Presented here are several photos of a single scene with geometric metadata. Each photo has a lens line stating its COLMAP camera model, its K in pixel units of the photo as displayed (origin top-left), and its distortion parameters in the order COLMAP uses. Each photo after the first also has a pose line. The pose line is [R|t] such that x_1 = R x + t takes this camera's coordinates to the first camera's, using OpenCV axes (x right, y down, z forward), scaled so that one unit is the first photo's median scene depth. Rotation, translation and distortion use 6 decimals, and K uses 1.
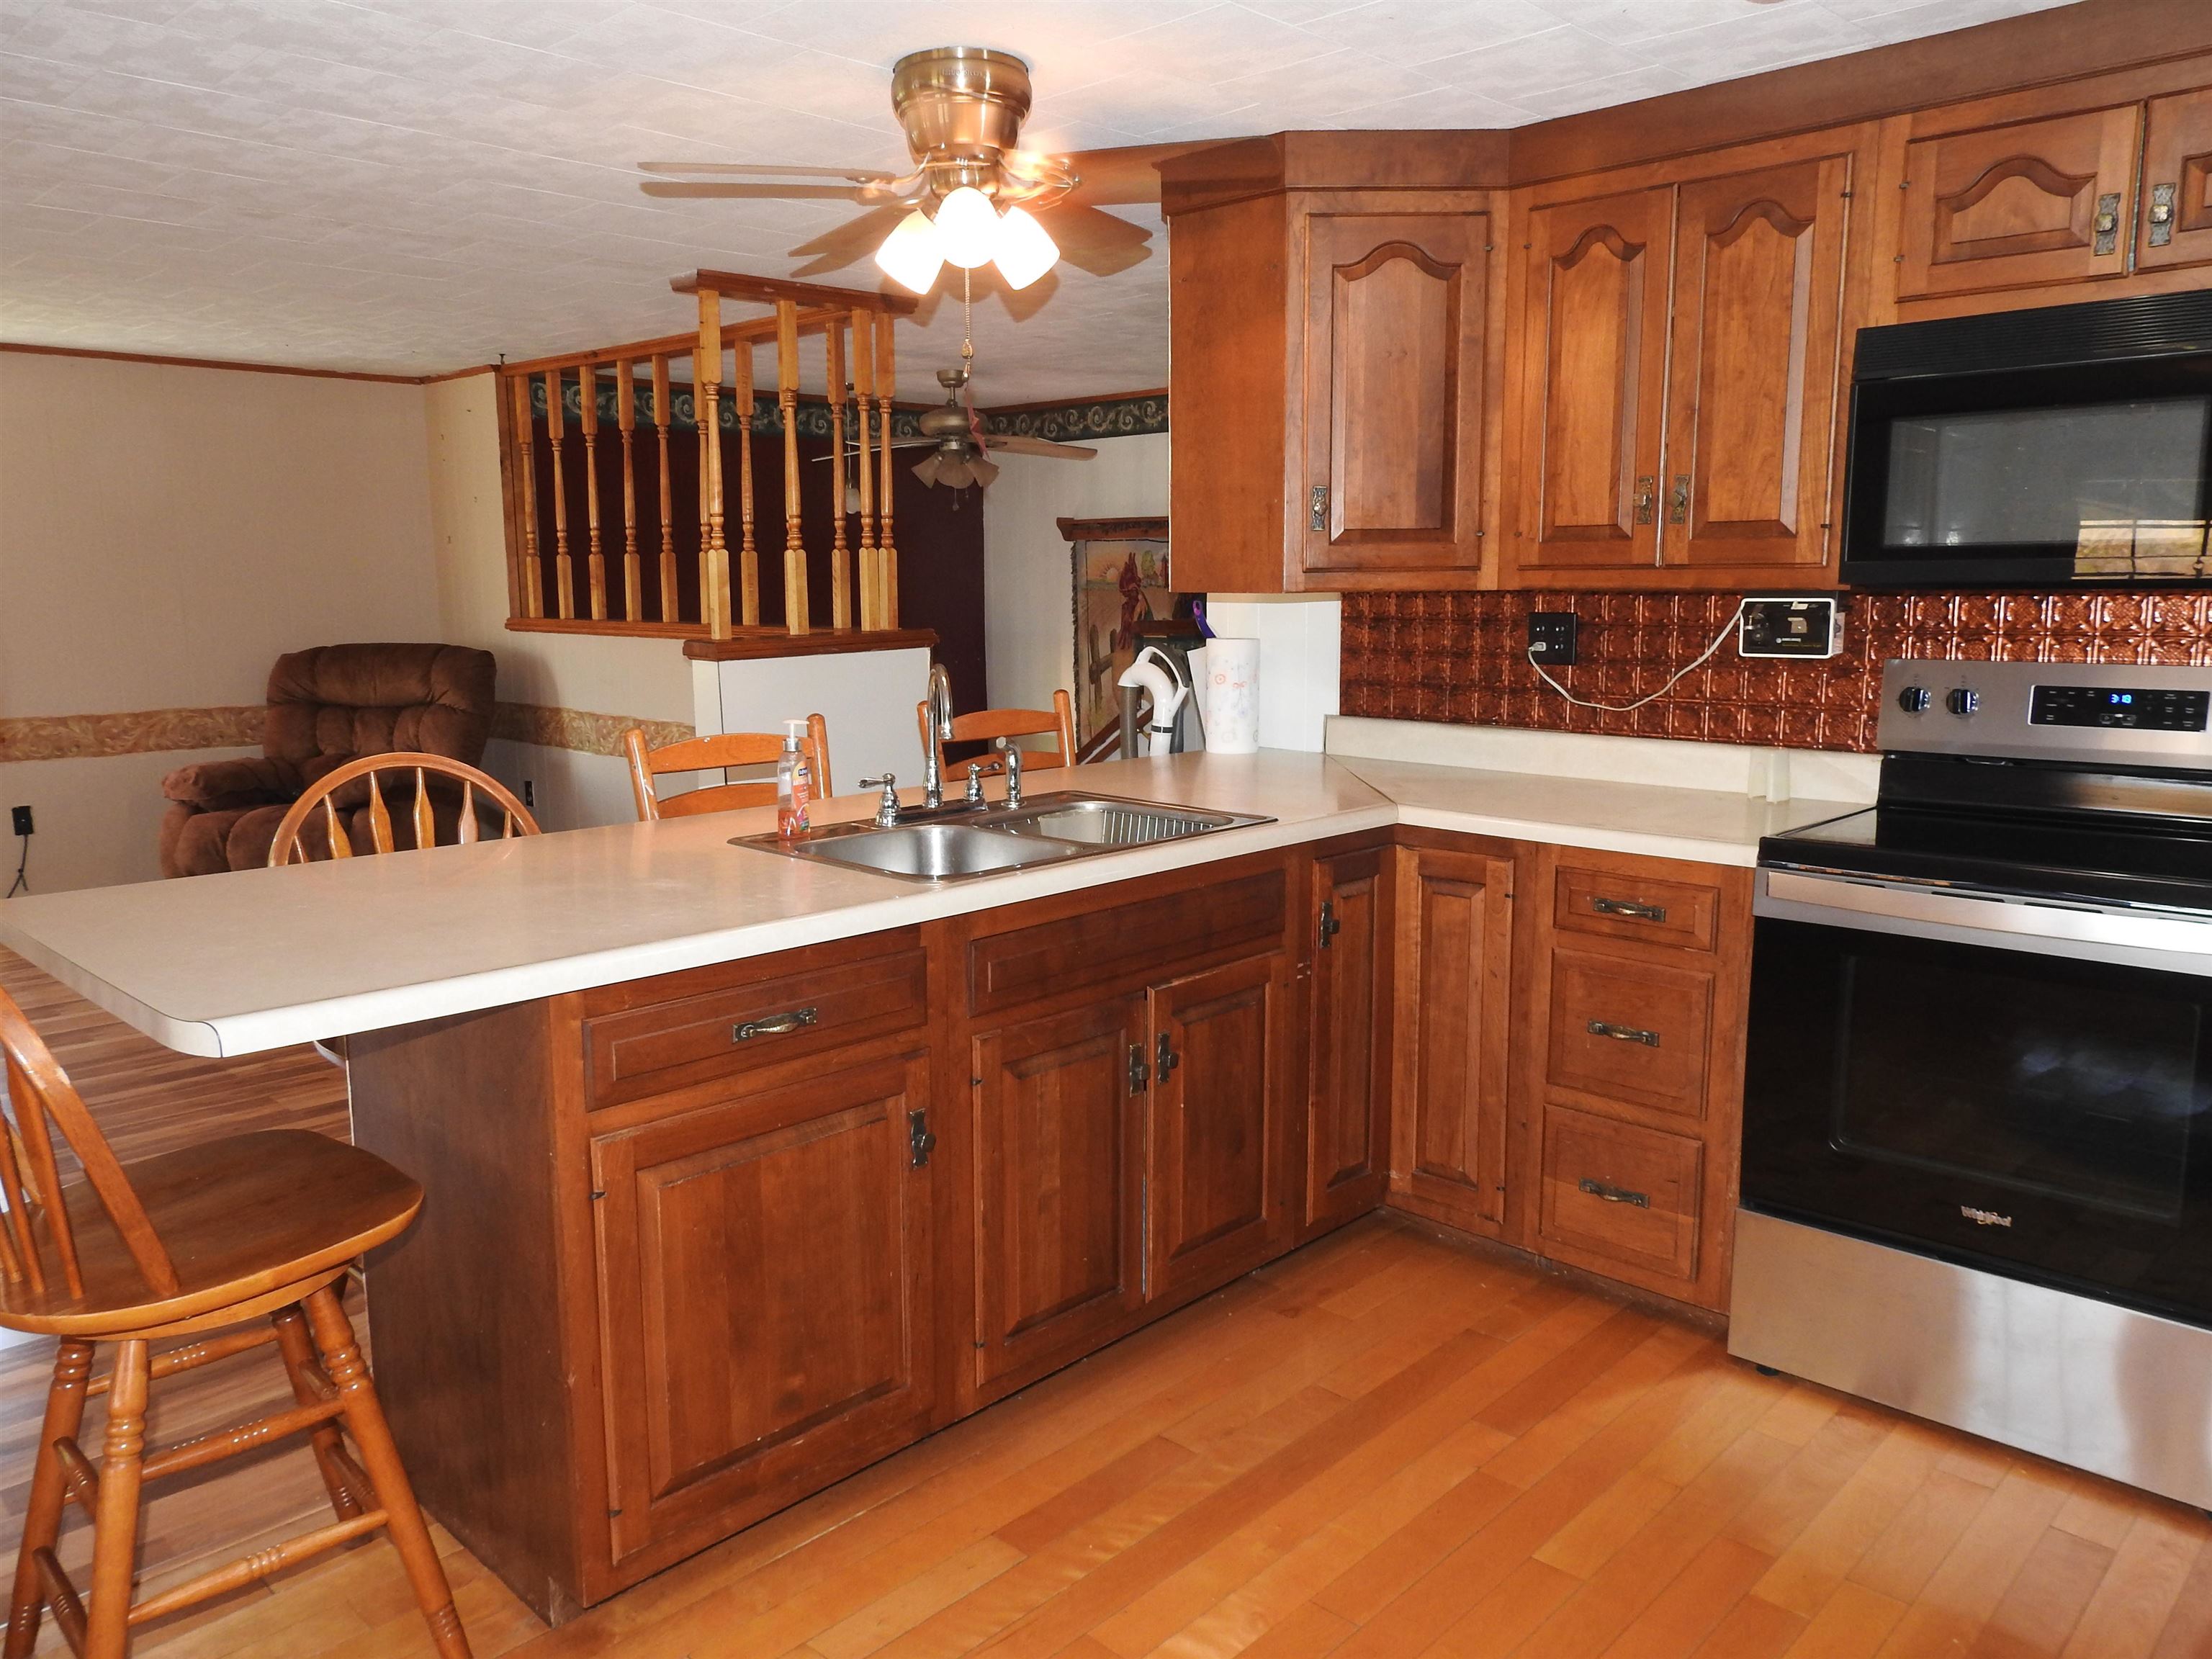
lens RADIAL K [[1591.1, 0, 1106.0], [0, 1591.1, 829.5], [0, 0, 1]] dist [0.003942, 0.001366]
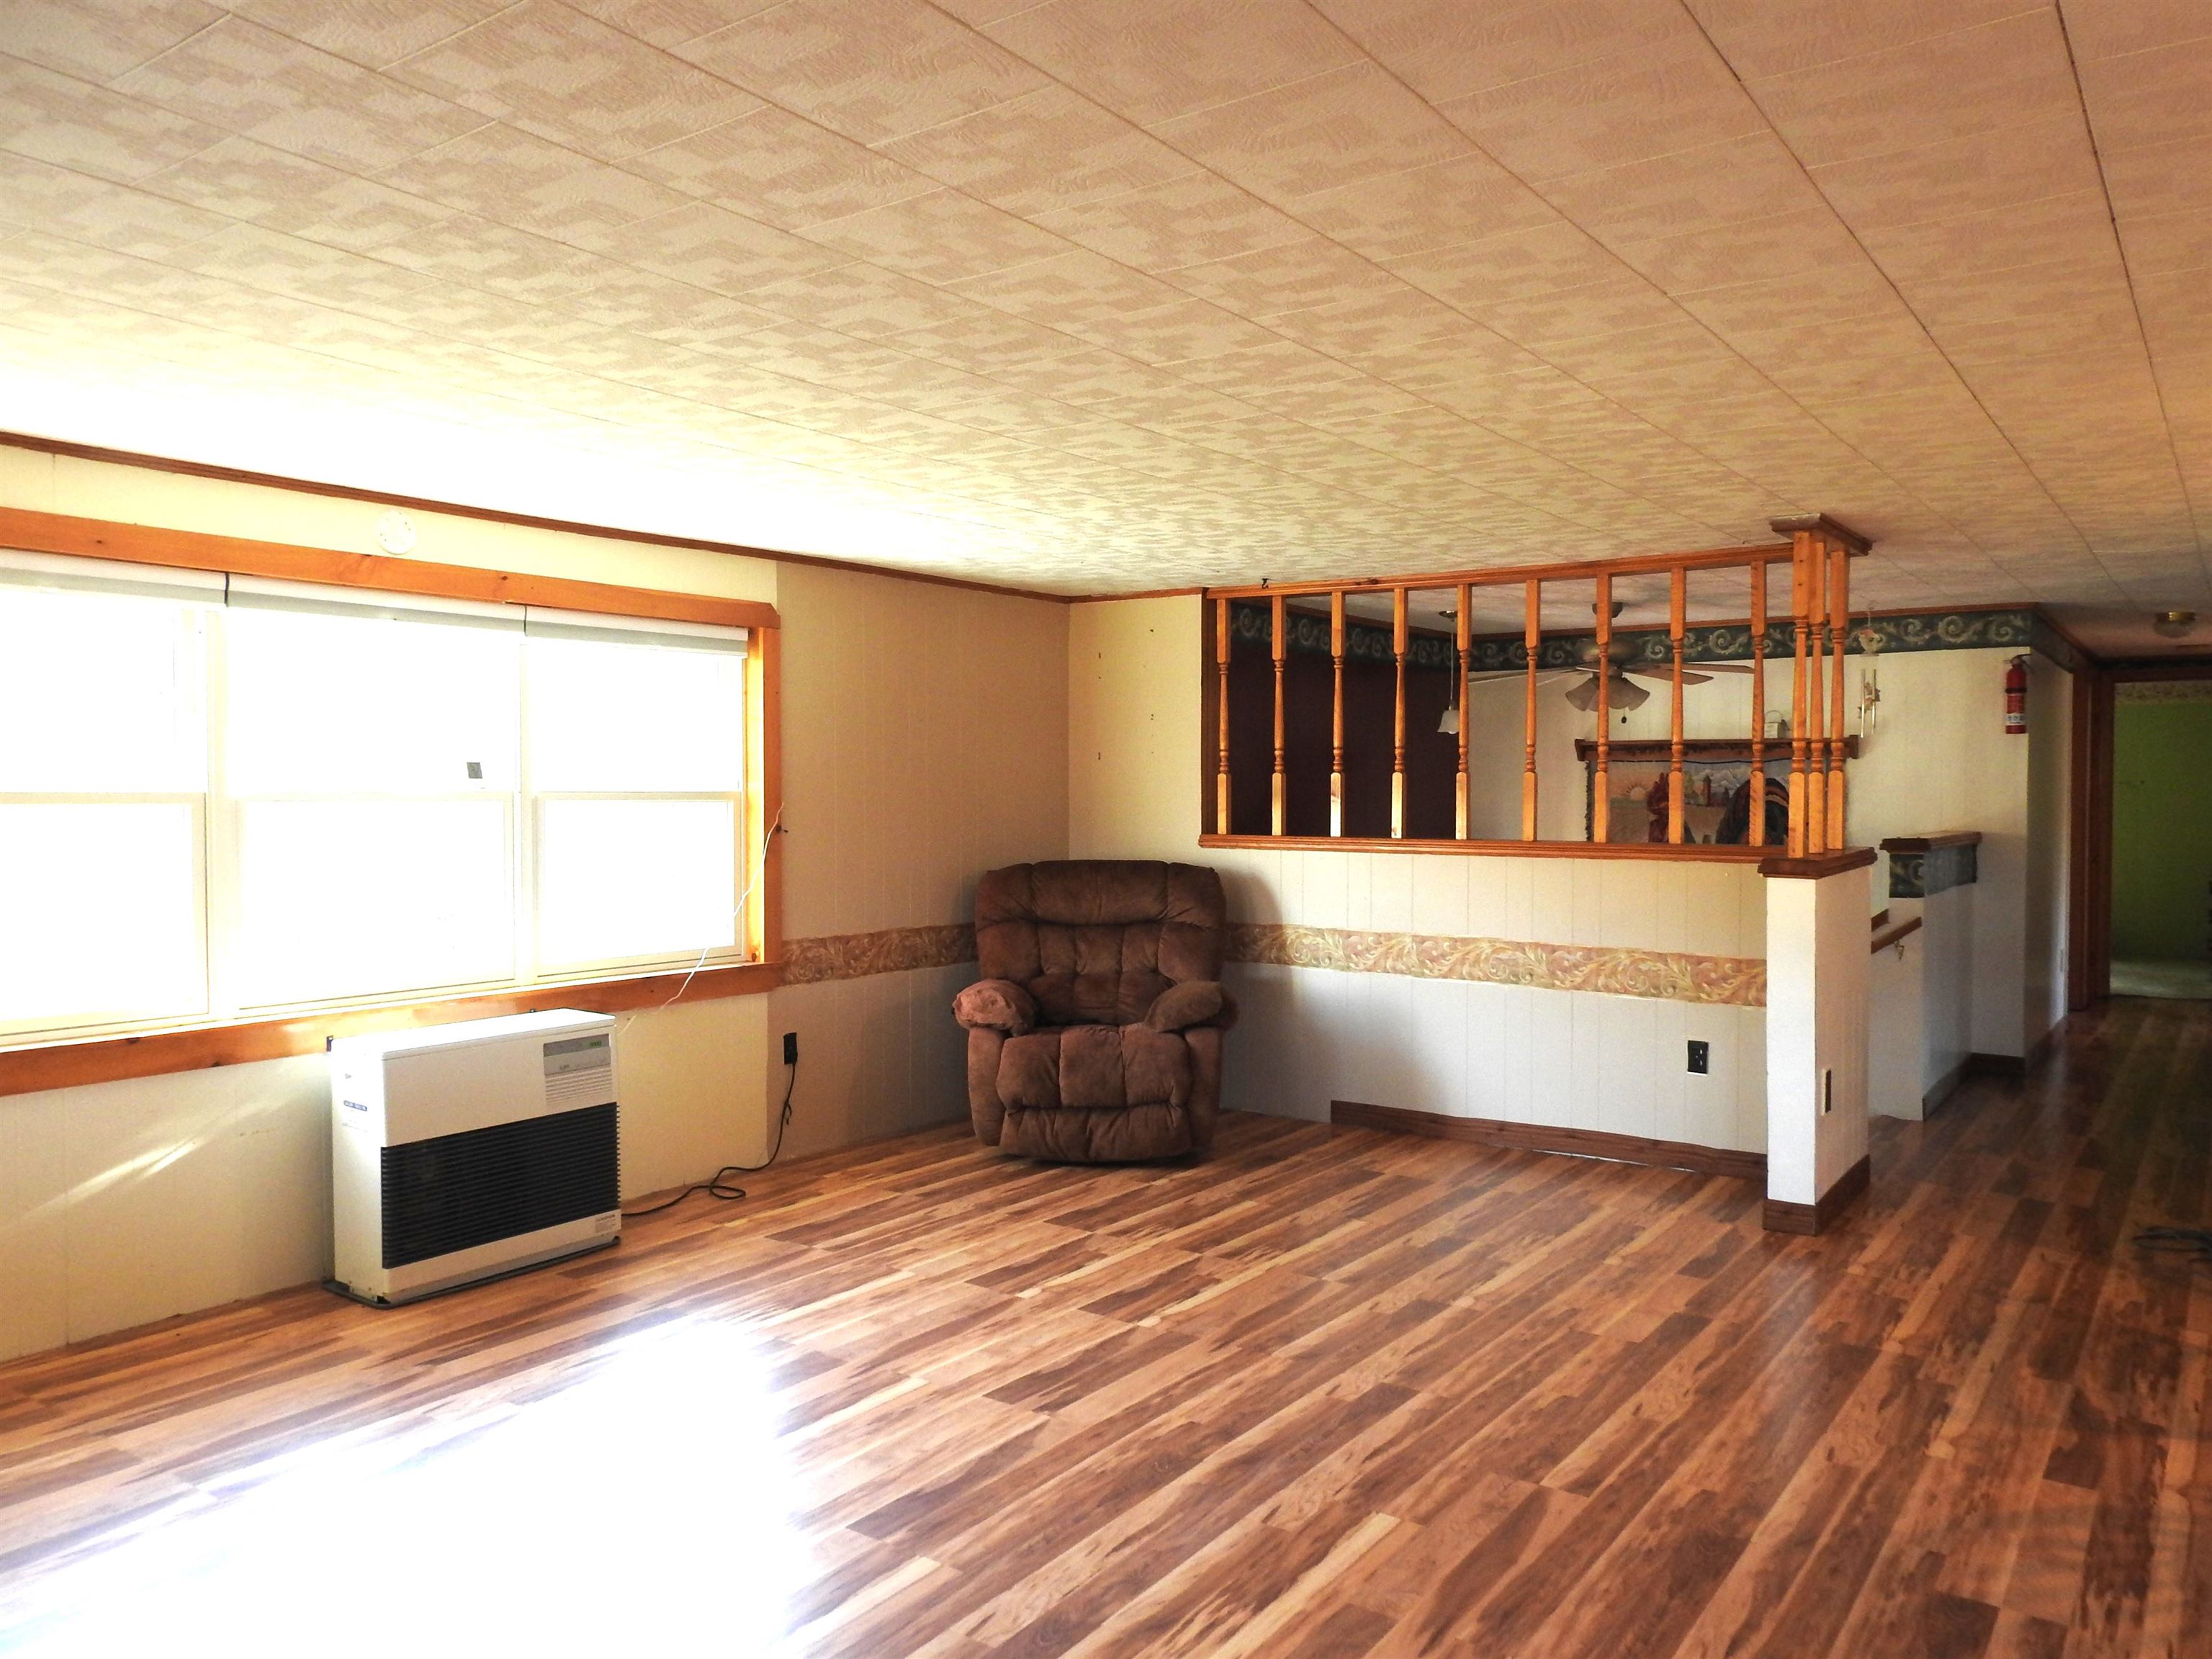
lens RADIAL K [[1591.1, 0, 1106.0], [0, 1591.1, 829.5], [0, 0, 1]] dist [0.003942, 0.001366]
pose [[0.989988, 0.001552, 0.141144, -1.253566], [0.017145, 0.991214, -0.131155, -0.014344], [-0.140108, 0.132261, 0.981263, 0.068114]]
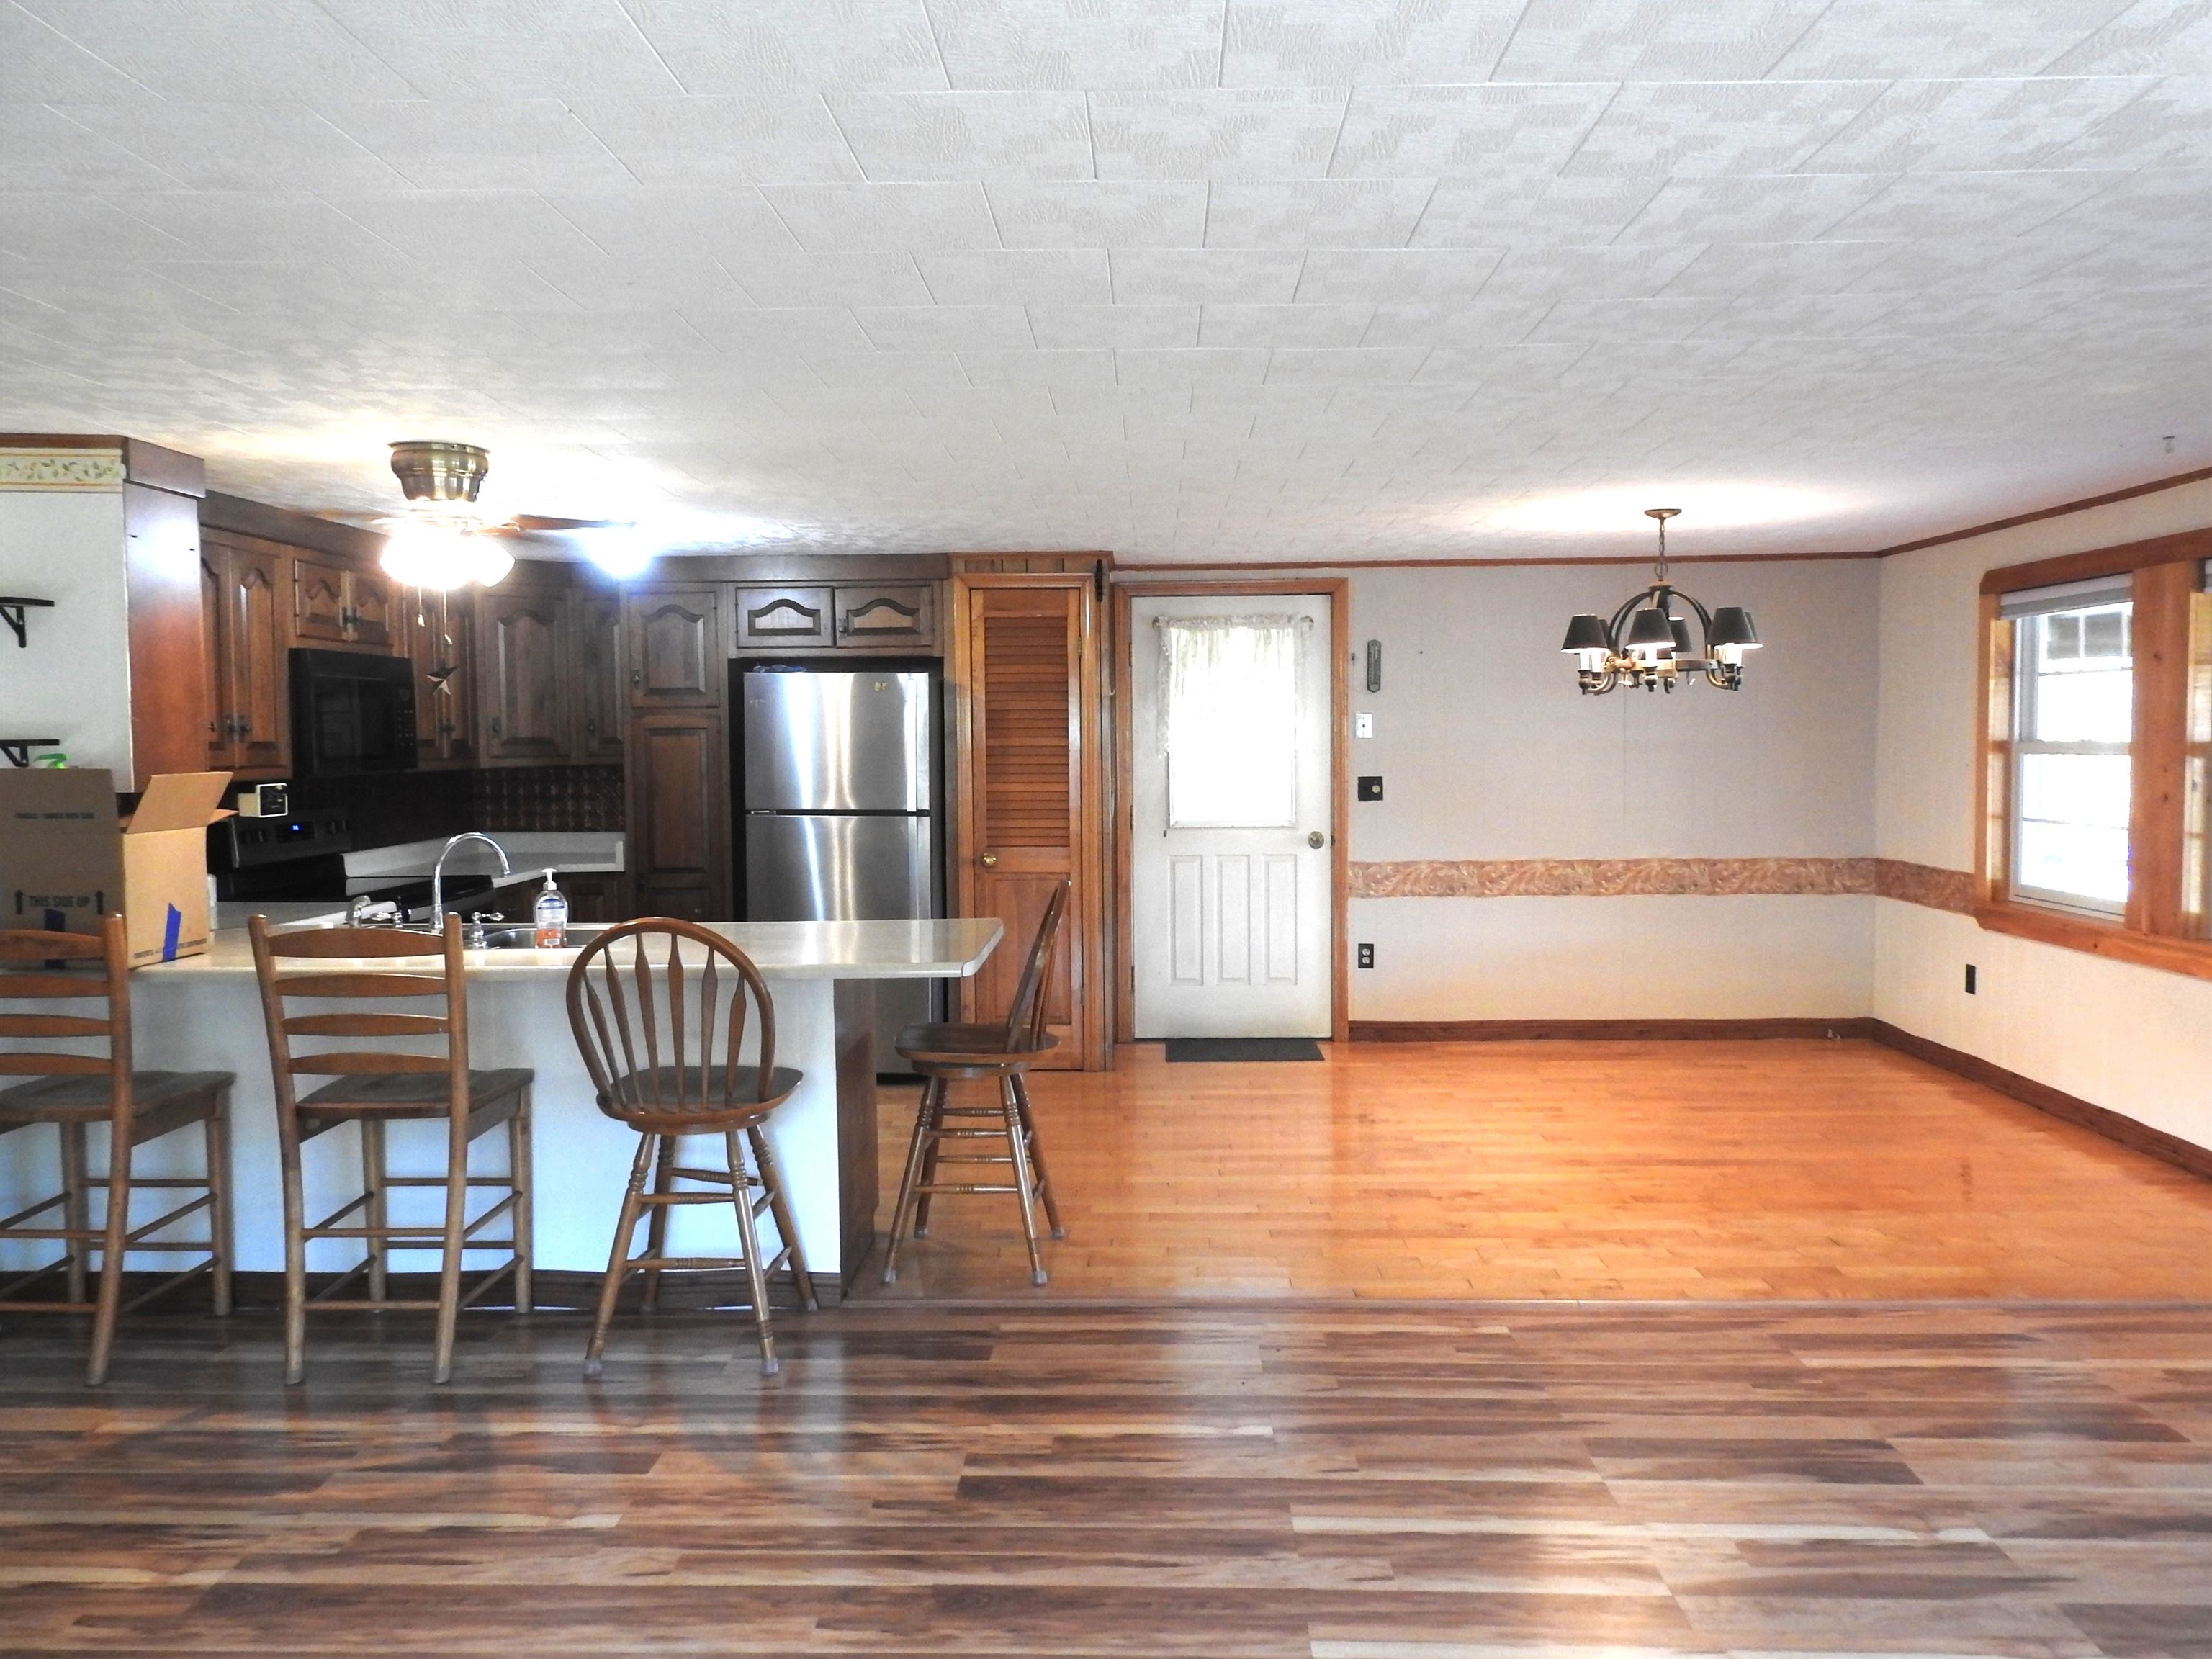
lens RADIAL K [[1574.9, 0, 1116.8], [0, 1574.9, 825.8], [0, 0, 1]] dist [-0.001257, 0.000553]
pose [[-0.677346, -0.026771, 0.735177, -1.430745], [0.128825, 0.979580, 0.154363, -0.237162], [-0.724297, 0.199266, -0.660066, 1.377312]]
